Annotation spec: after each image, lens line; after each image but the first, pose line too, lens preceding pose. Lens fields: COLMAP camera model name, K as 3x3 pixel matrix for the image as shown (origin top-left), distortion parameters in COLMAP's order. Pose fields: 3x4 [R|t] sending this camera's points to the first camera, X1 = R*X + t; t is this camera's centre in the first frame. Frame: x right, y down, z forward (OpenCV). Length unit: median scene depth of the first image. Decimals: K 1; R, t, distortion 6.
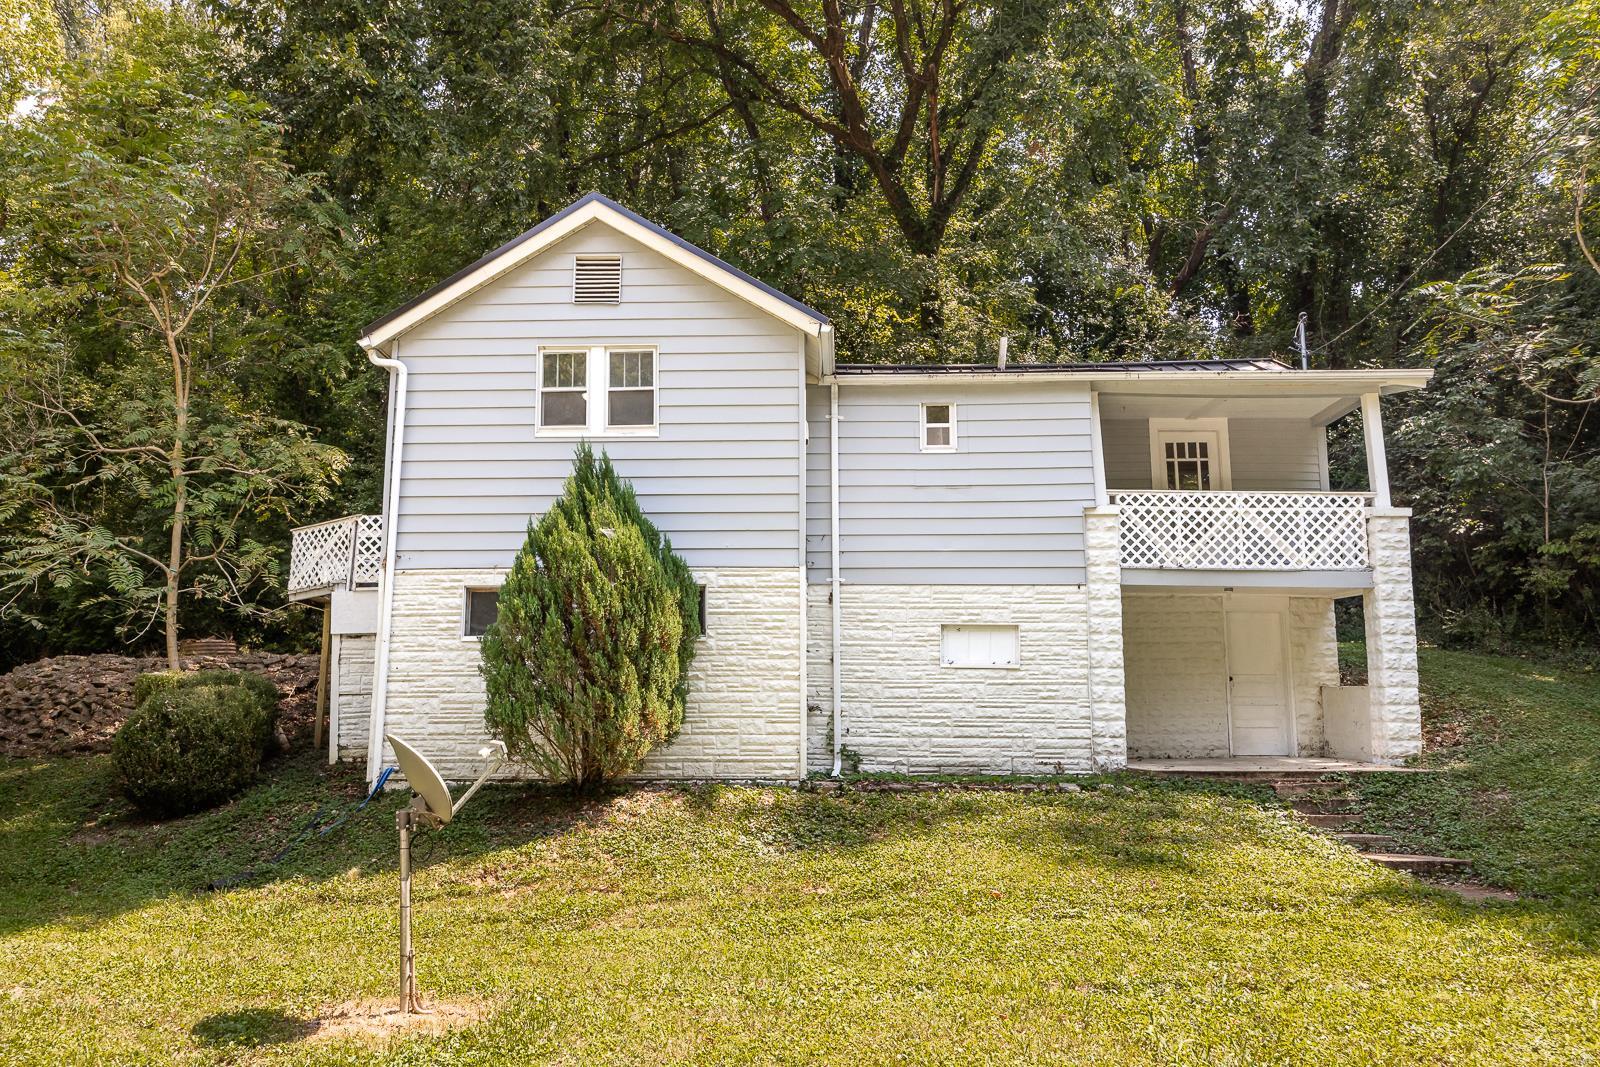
lens RADIAL K [[1222.5, 0, 800.0], [0, 1222.5, 533.5], [0, 0, 1]] dist [-0.004854, -0.001133]
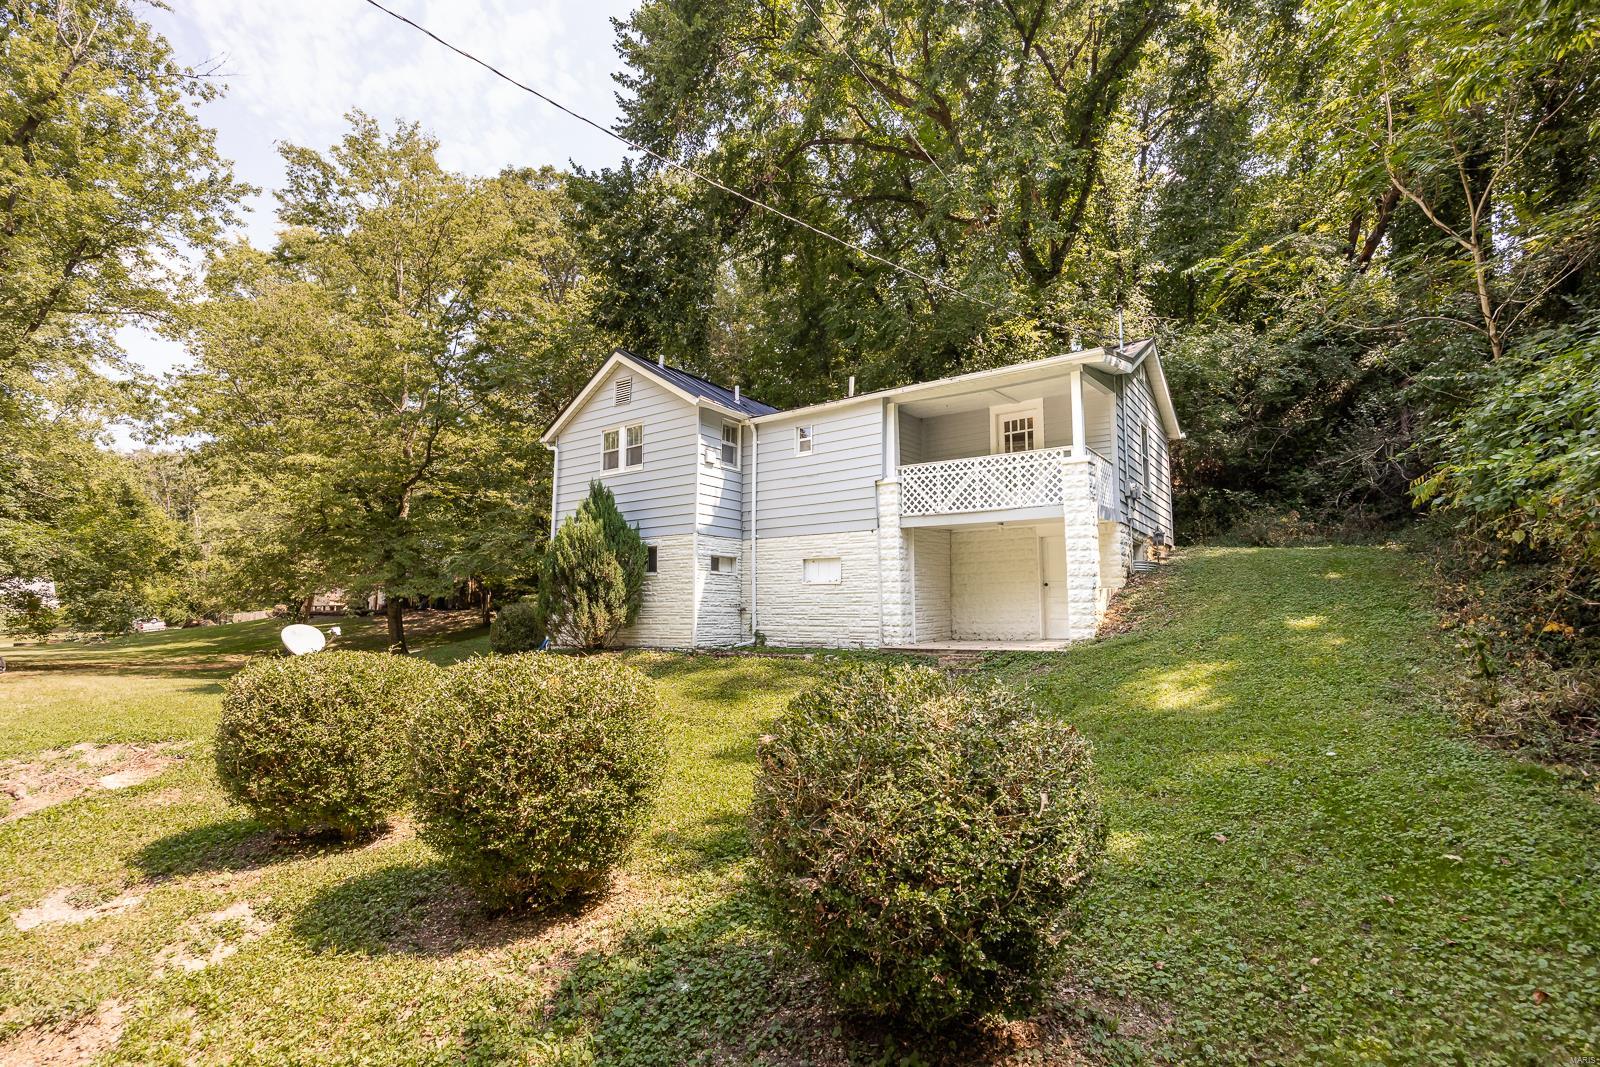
lens RADIAL K [[814.9, 0, 801.2], [0, 814.9, 511.7], [0, 0, 1]] dist [0.000635, 0.000025]
pose [[0.811868, -0.079887, -0.578350, 0.753286], [0.094705, 0.995495, -0.004564, 0.014519], [0.576109, -0.051067, 0.815776, 0.088526]]
